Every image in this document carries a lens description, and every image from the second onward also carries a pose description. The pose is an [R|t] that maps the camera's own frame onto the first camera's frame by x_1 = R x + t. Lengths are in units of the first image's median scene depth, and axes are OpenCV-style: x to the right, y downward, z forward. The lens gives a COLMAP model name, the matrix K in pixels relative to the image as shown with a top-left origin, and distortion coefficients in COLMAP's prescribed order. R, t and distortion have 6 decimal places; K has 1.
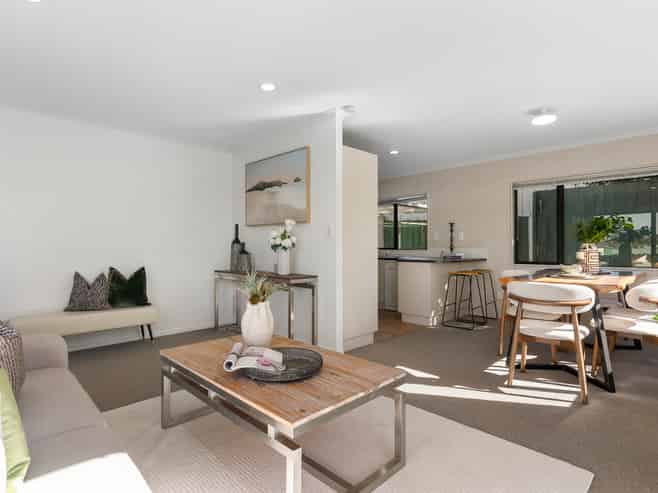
lens RADIAL K [[358.0, 0, 329.1], [0, 358.0, 245.5], [0, 0, 1]] dist [-0.004931, 0.000625]
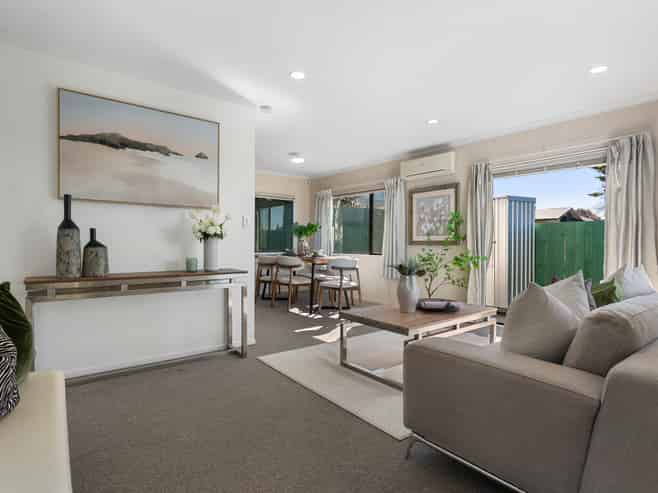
lens RADIAL K [[358.0, 0, 327.7], [0, 358.0, 246.4], [0, 0, 1]] dist [-0.004931, 0.000625]
pose [[0.120013, -0.015229, 0.992656, -0.897321], [-0.006214, 0.999851, 0.016091, 0.011584], [-0.992753, -0.008099, 0.119900, 0.618343]]
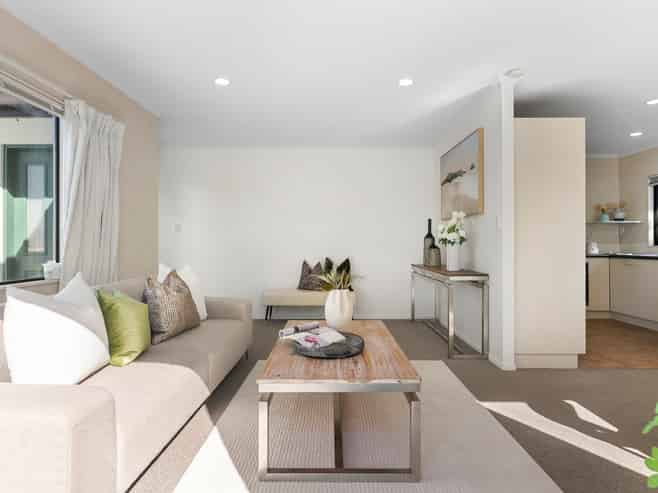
lens RADIAL K [[371.9, 0, 329.9], [0, 371.9, 242.0], [0, 0, 1]] dist [-0.001832, 0.002695]
pose [[0.706720, -0.001736, -0.707491, 0.325442], [0.002865, 0.999996, 0.000408, 0.004582], [0.707487, -0.002316, 0.706722, 0.083555]]
